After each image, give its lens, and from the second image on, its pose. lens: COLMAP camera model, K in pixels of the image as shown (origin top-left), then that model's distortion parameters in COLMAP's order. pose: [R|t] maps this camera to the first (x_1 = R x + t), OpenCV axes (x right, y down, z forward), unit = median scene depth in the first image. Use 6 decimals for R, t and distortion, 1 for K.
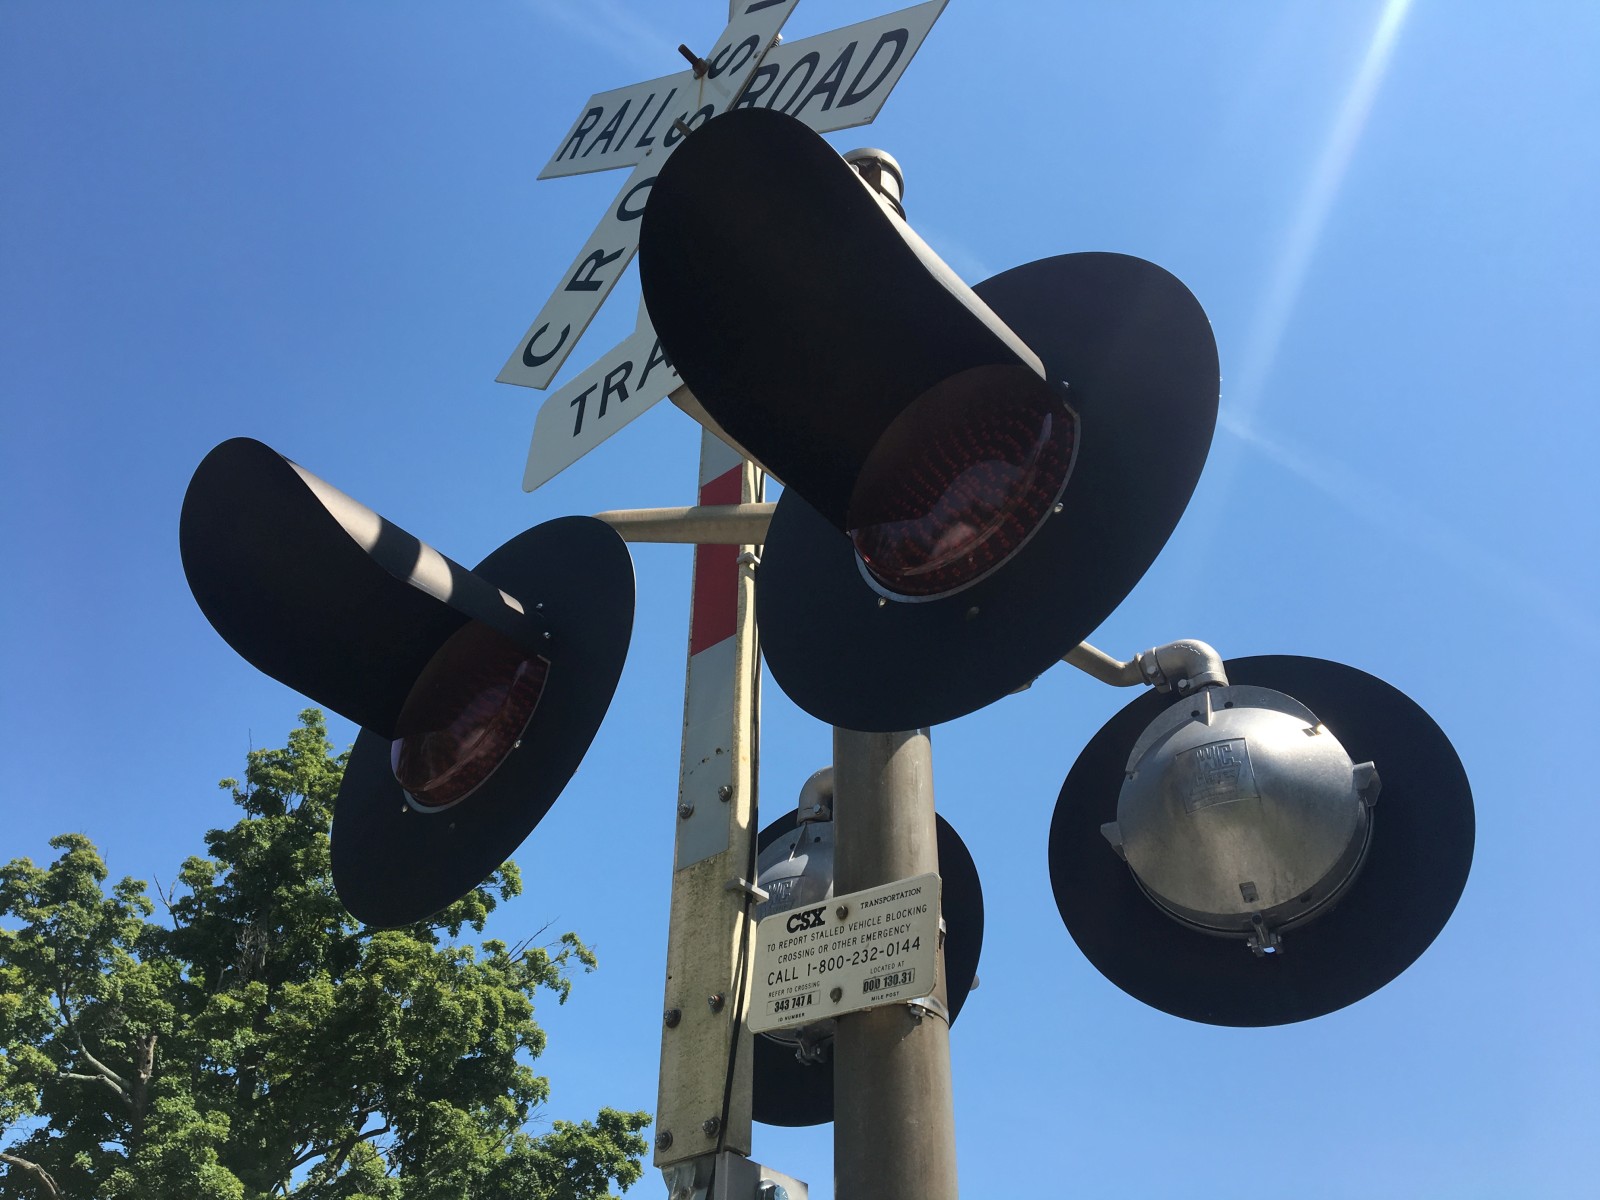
lens RADIAL K [[1338.4, 0, 795.2], [0, 1338.4, 599.0], [0, 0, 1]] dist [0.080703, -0.119224]
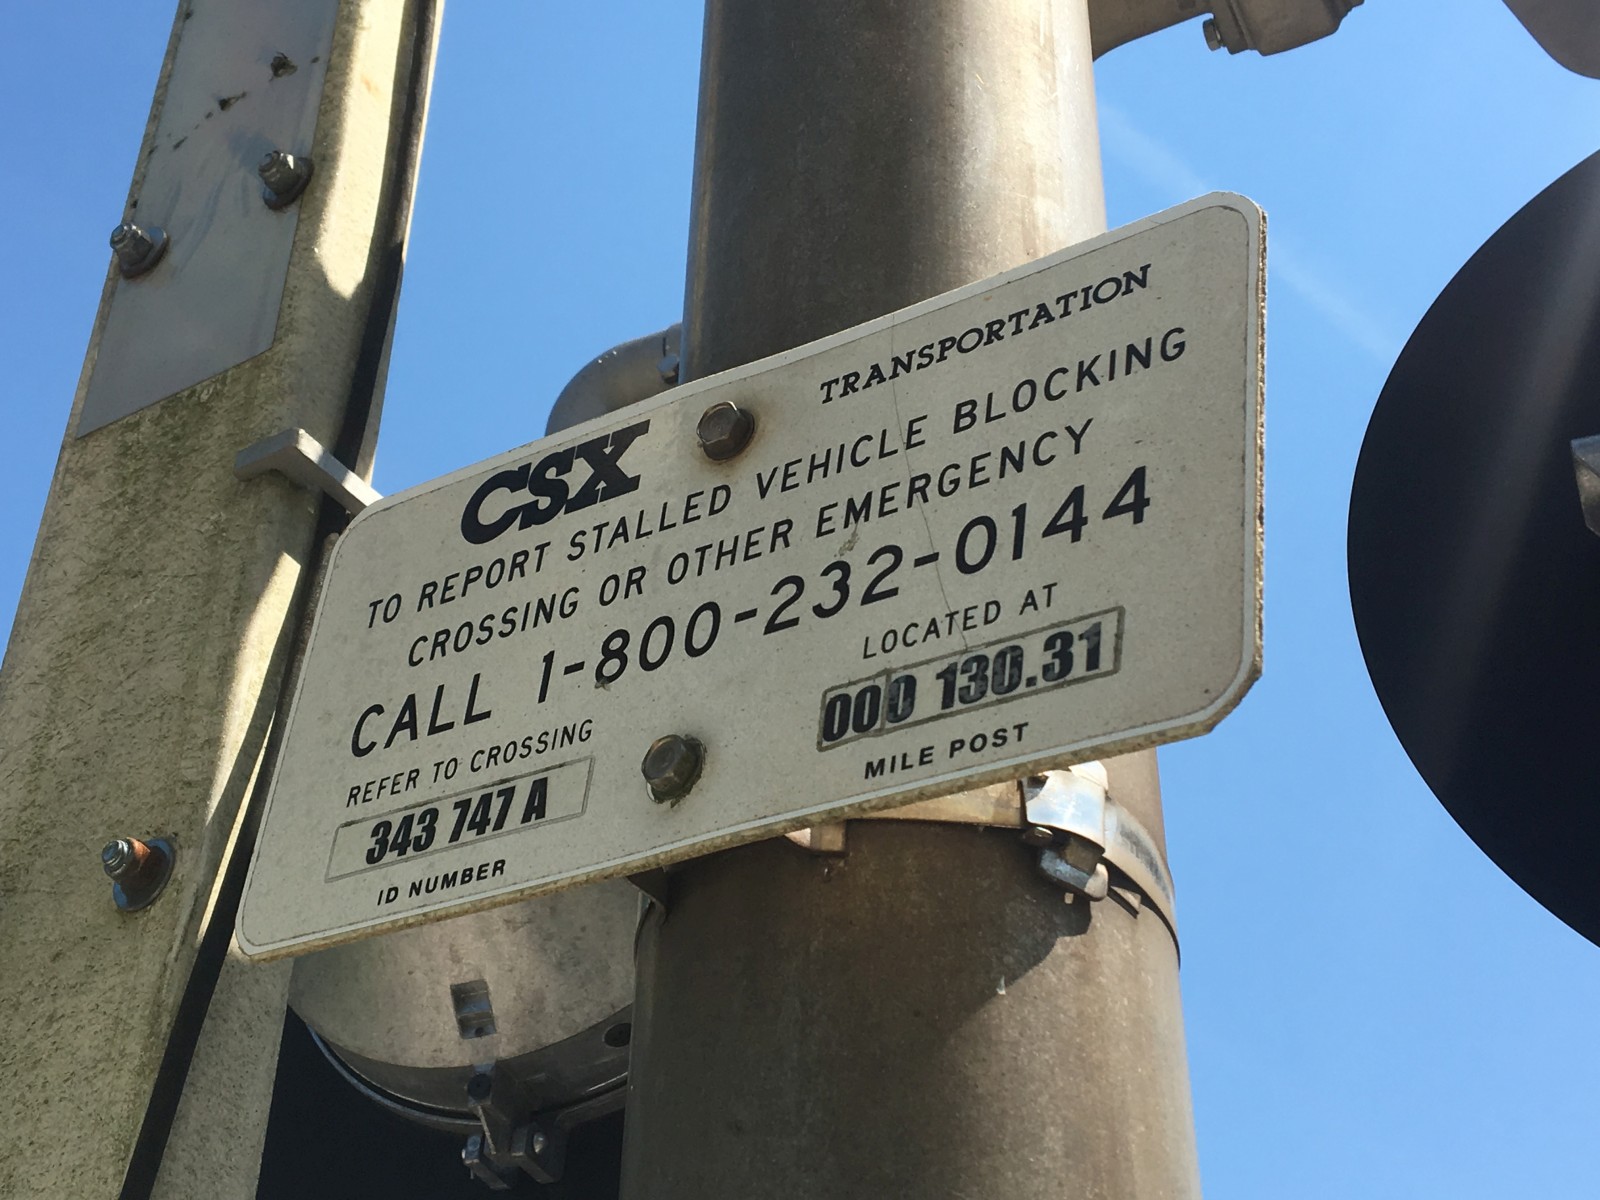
lens RADIAL K [[2182.4, 0, 800.0], [0, 2182.4, 600.0], [0, 0, 1]] dist [0.067366, -0.027174]
pose [[0.988856, 0.092762, 0.116446, 0.008584], [-0.096774, 0.994876, 0.029272, 0.250174], [-0.113134, -0.040214, 0.992766, 0.655975]]
